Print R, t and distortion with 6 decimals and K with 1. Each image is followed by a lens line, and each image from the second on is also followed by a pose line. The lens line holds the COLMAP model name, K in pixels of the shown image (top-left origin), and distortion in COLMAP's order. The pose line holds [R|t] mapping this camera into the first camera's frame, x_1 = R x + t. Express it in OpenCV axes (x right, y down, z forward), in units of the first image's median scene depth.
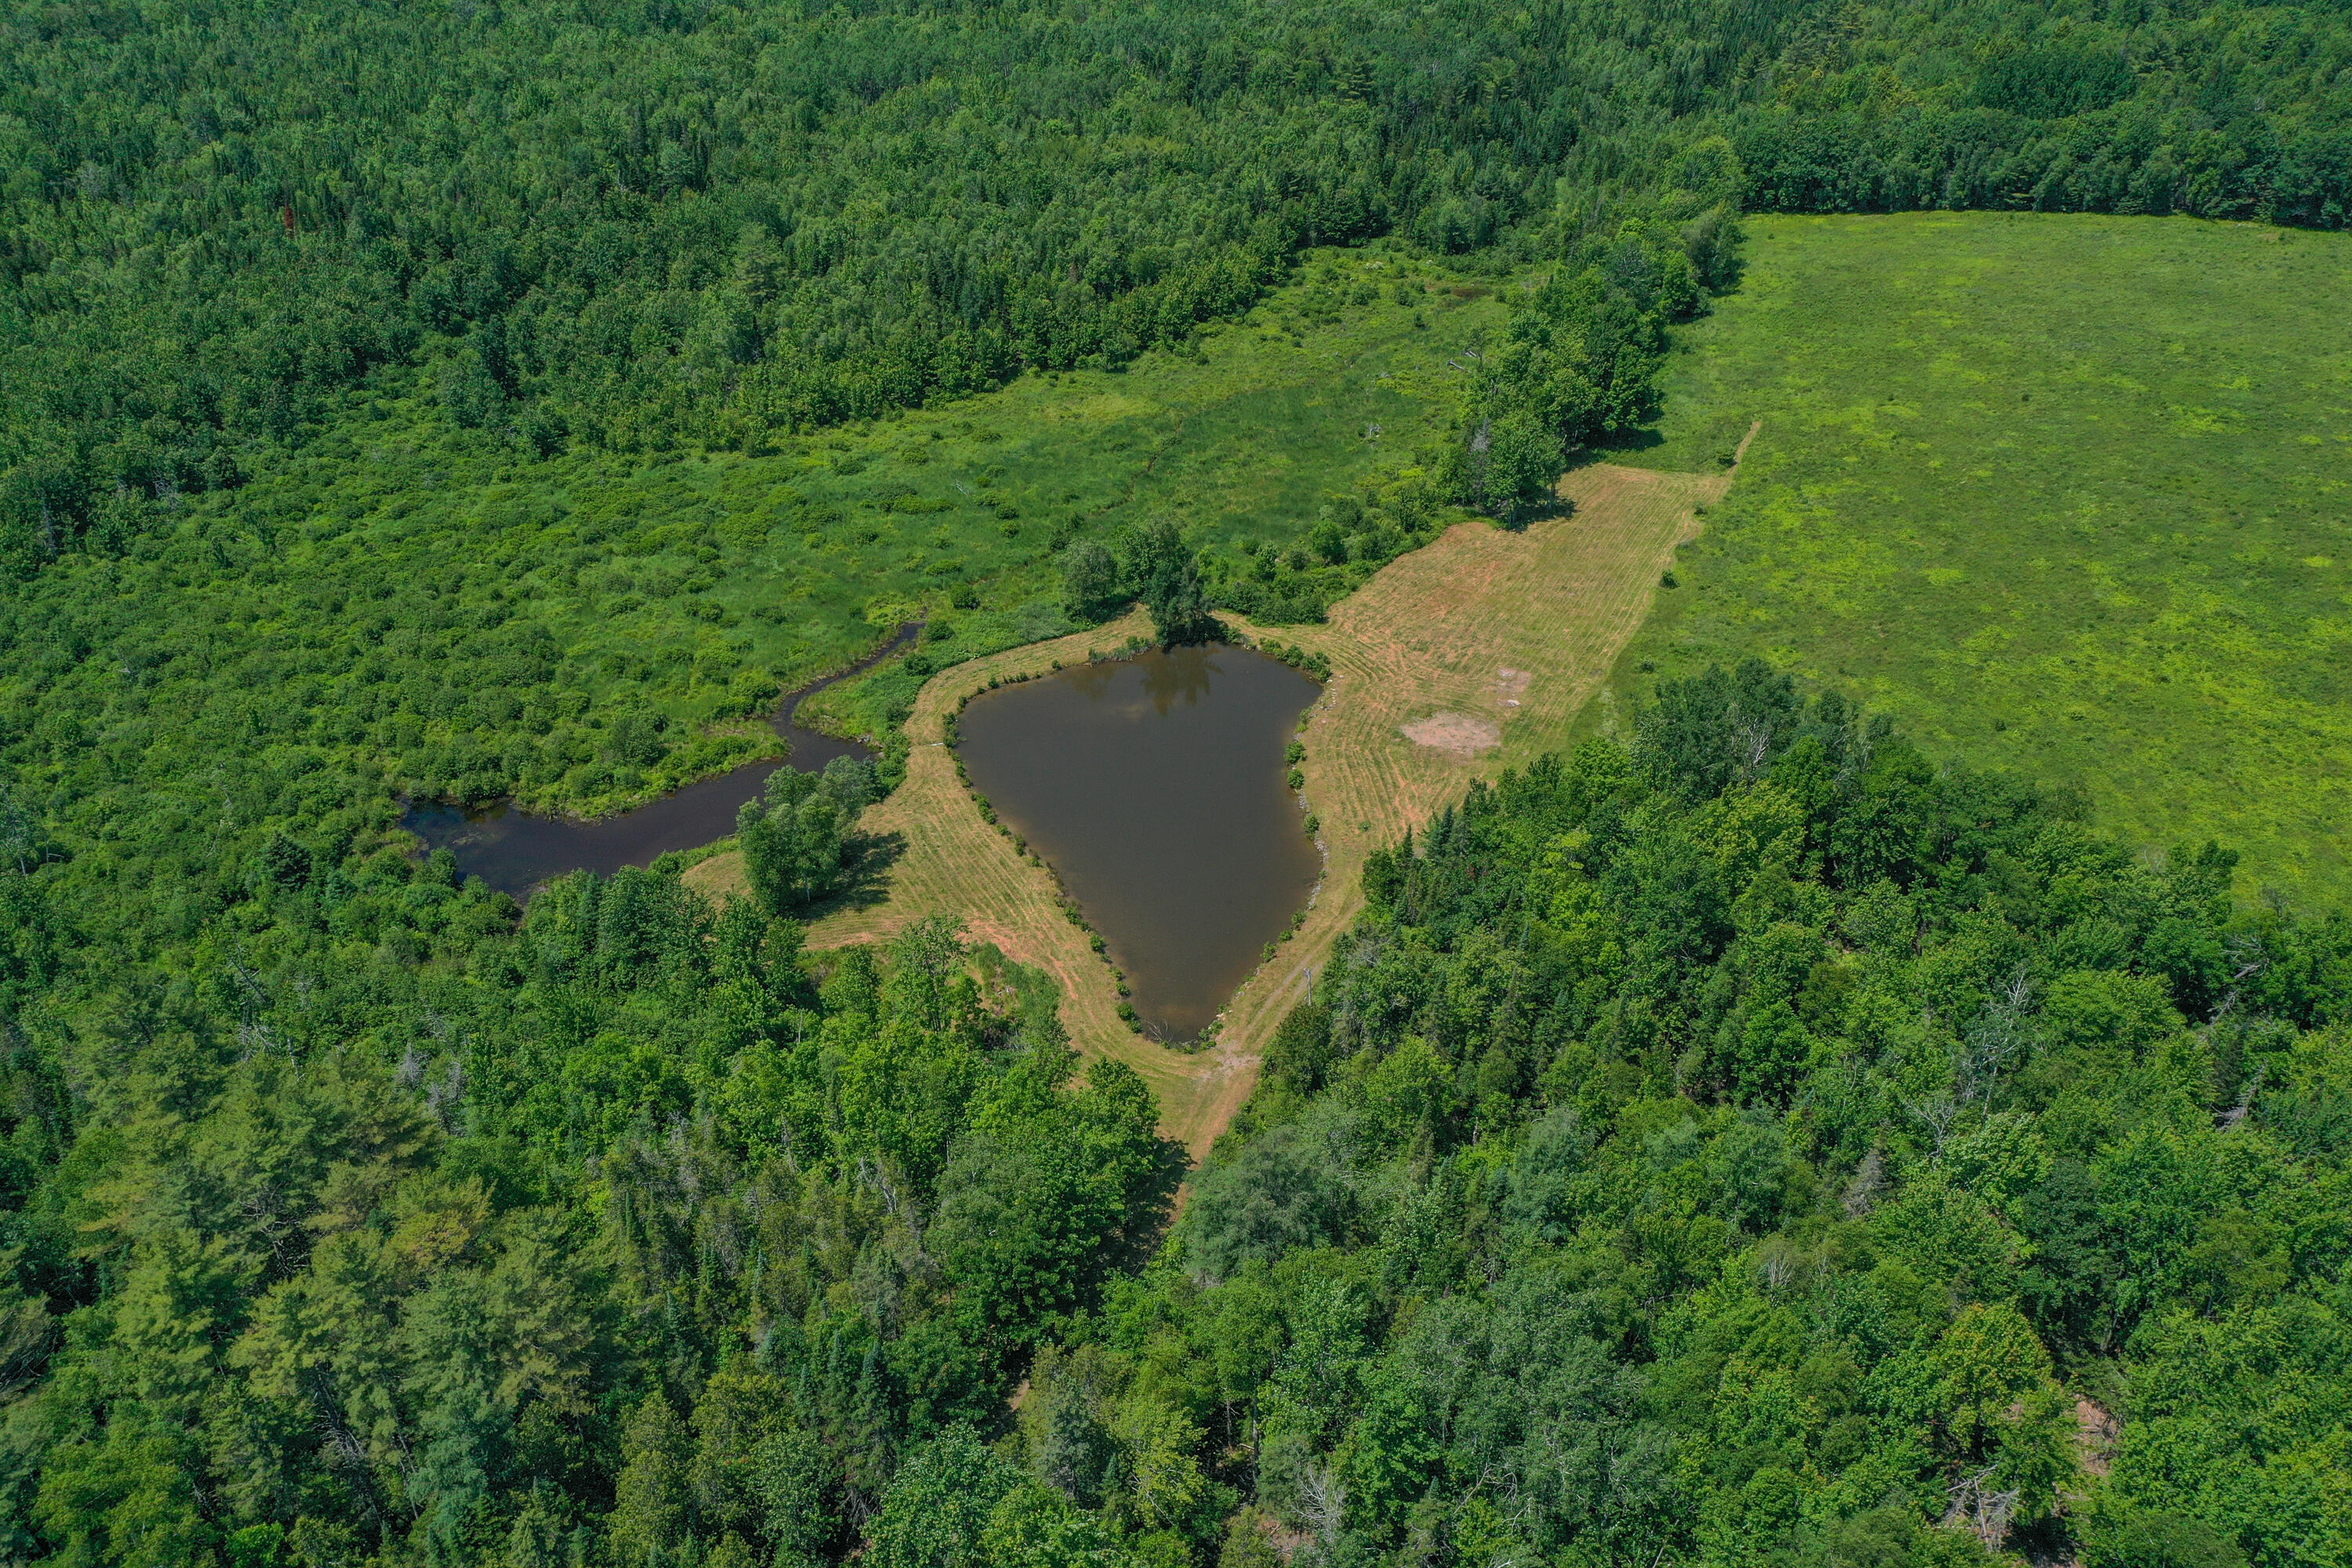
lens RADIAL K [[1840.1, 0, 1180.0], [0, 1840.1, 798.0], [0, 0, 1]] dist [-0.006978, 0.000541]
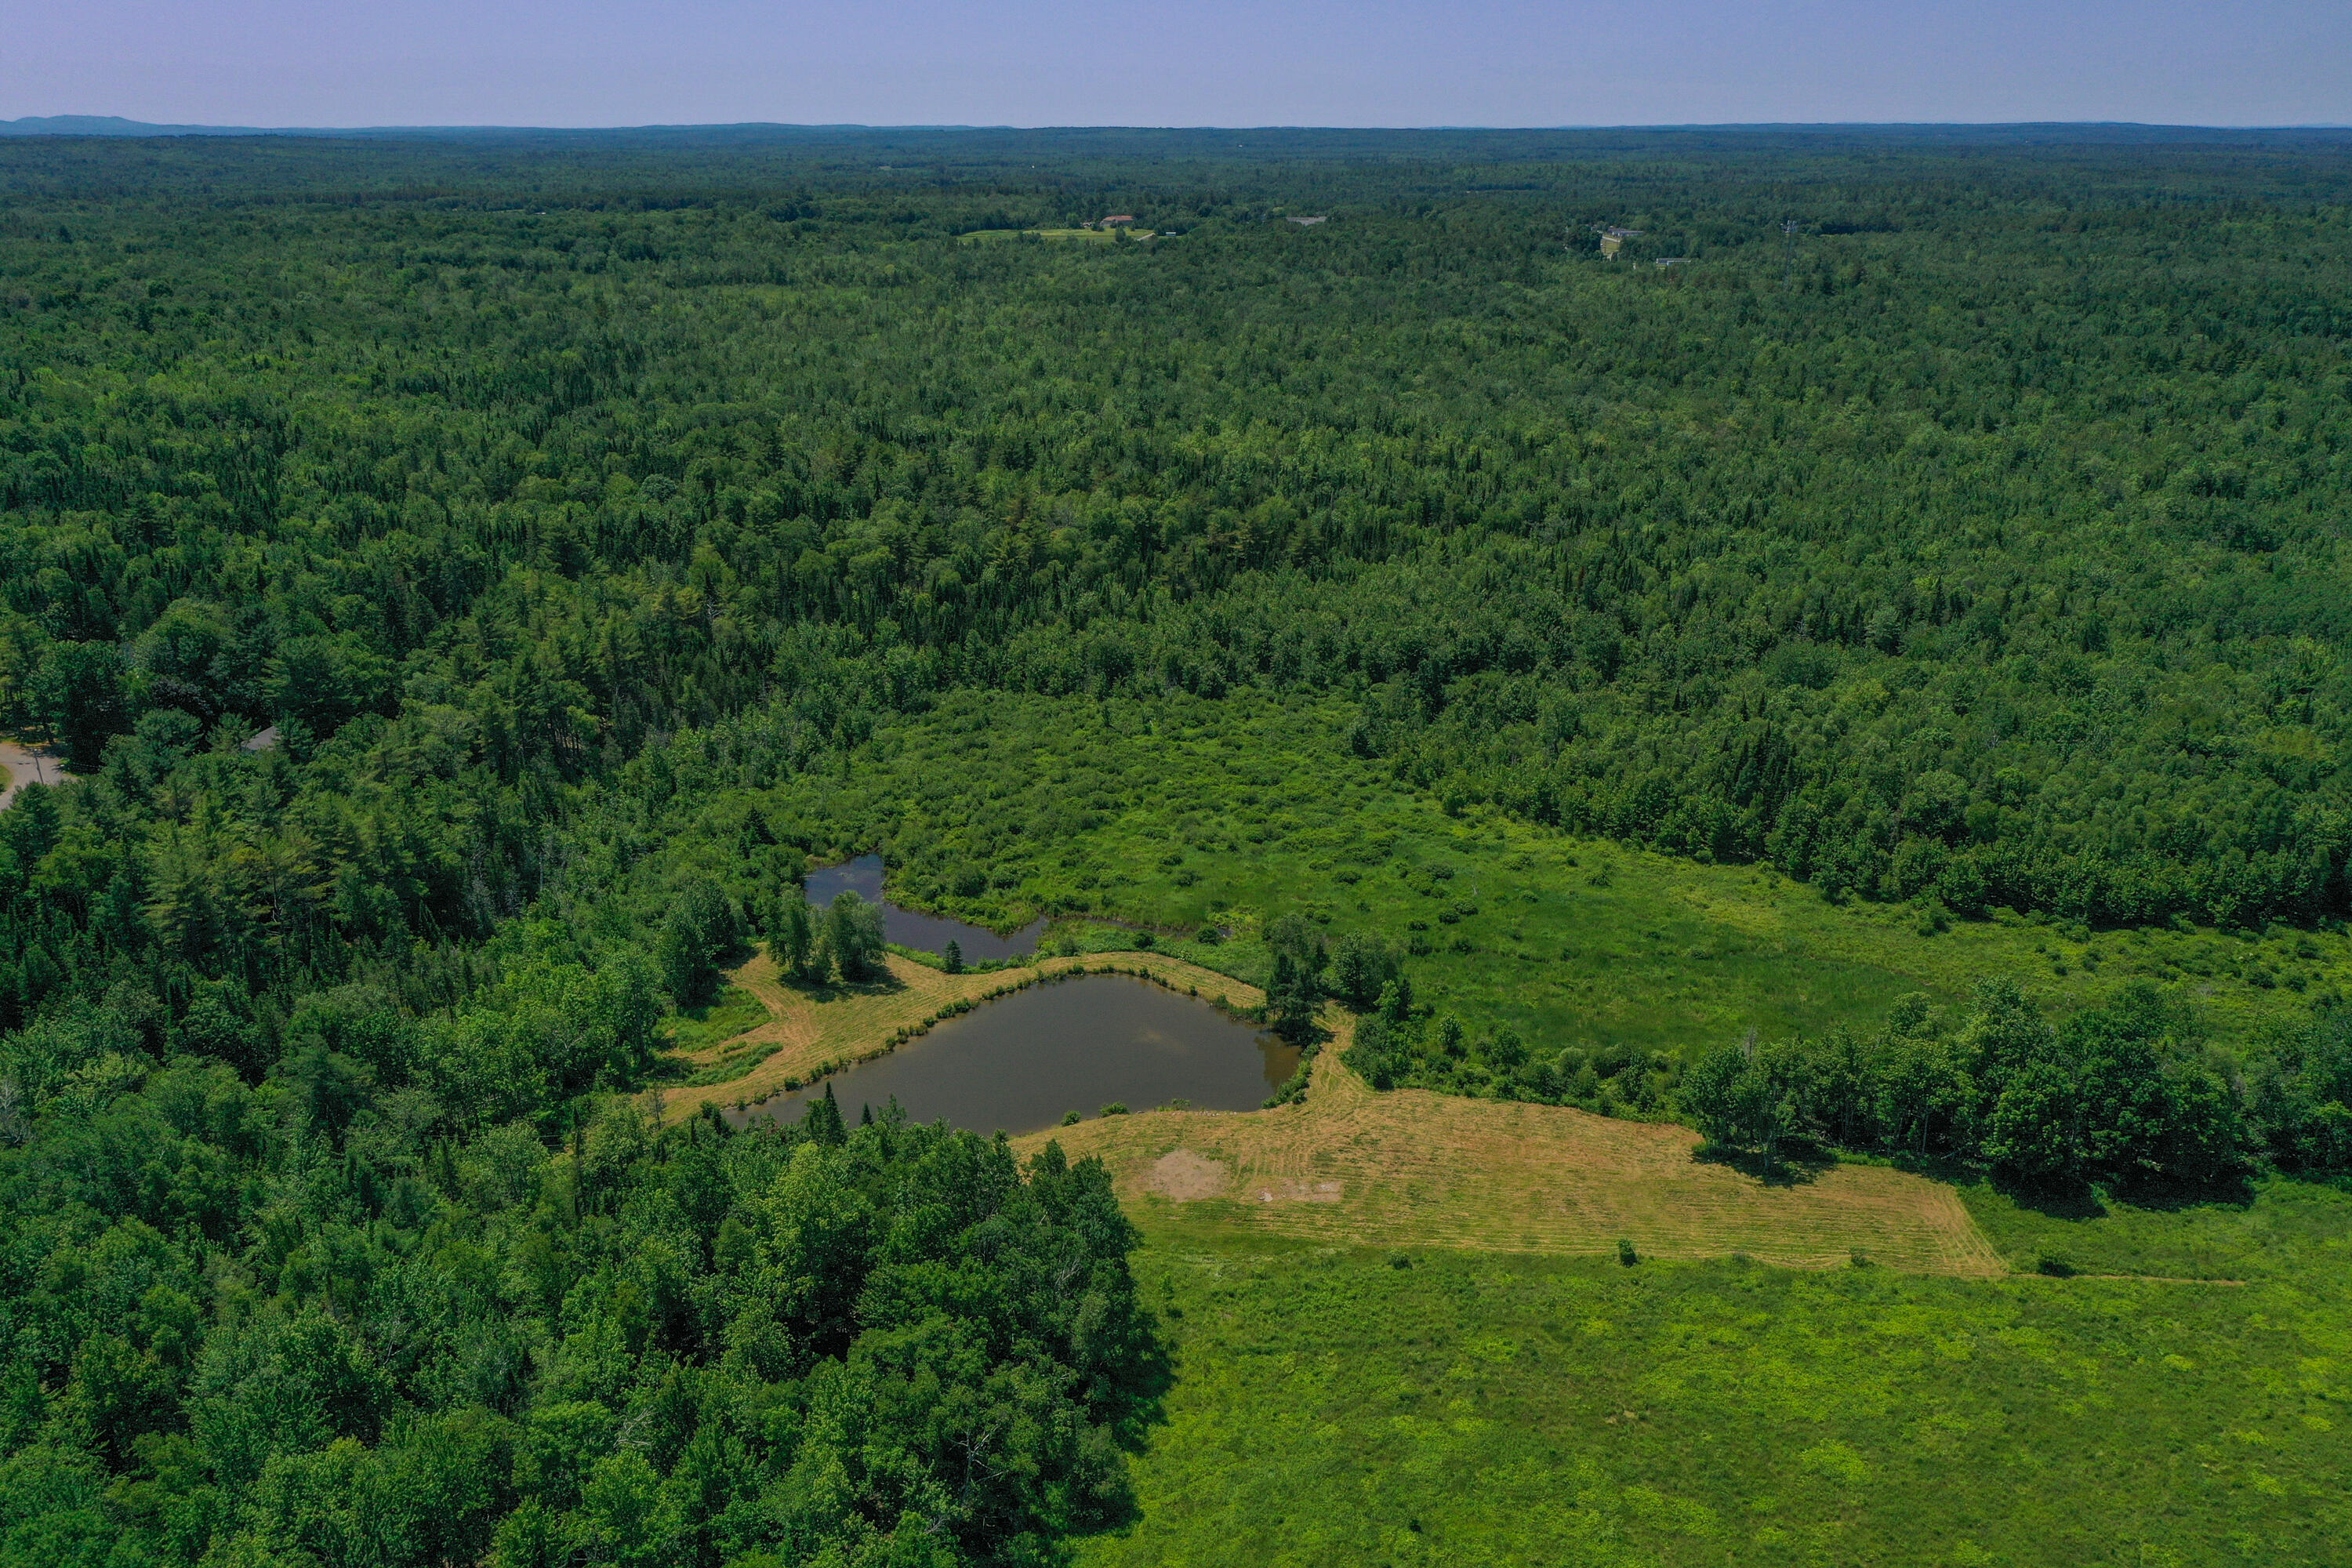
lens RADIAL K [[1856.7, 0, 1169.9], [0, 1856.7, 776.3], [0, 0, 1]] dist [-0.003289, 0.003866]
pose [[0.348775, 0.309308, -0.884695, 0.784120], [-0.513161, 0.852919, 0.095894, -0.251899], [0.784233, 0.420545, 0.456201, 0.379382]]
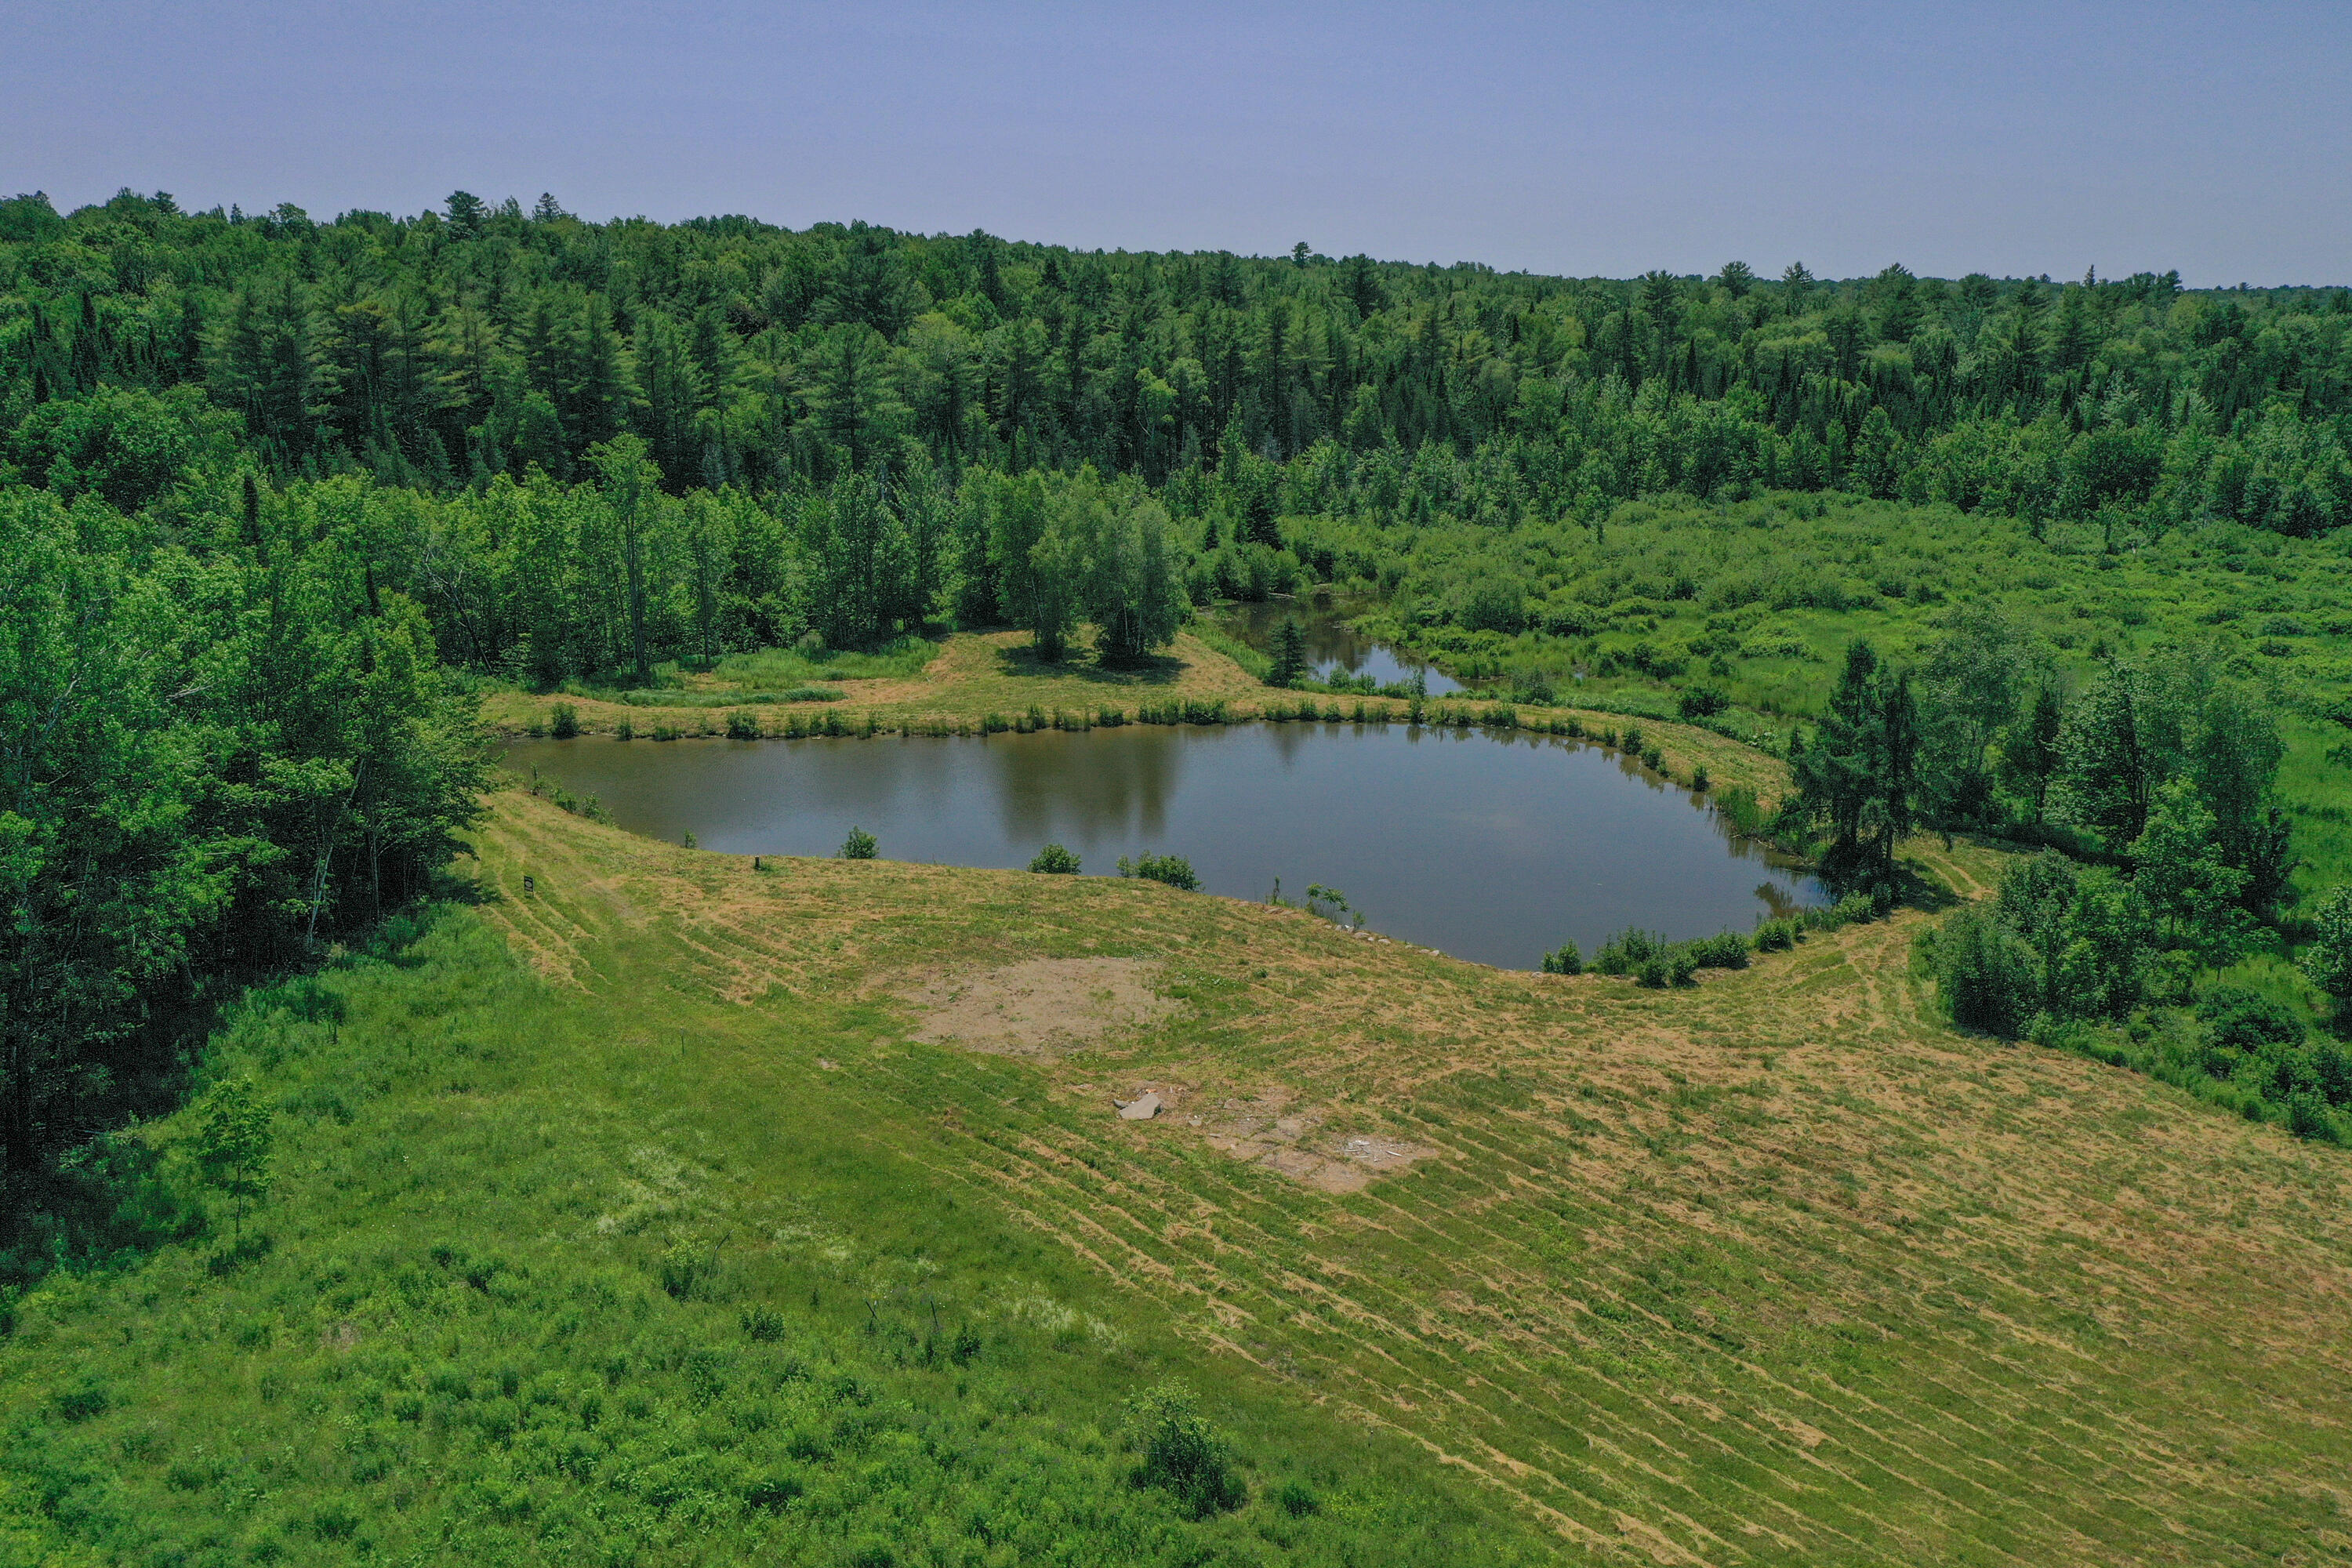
lens RADIAL K [[1856.7, 0, 1169.9], [0, 1856.7, 776.3], [0, 0, 1]] dist [-0.003289, 0.003866]
pose [[-0.334486, 0.230367, -0.913811, 0.341544], [-0.521110, 0.762718, 0.383022, -0.157662], [0.785216, 0.604311, -0.135072, 0.857251]]
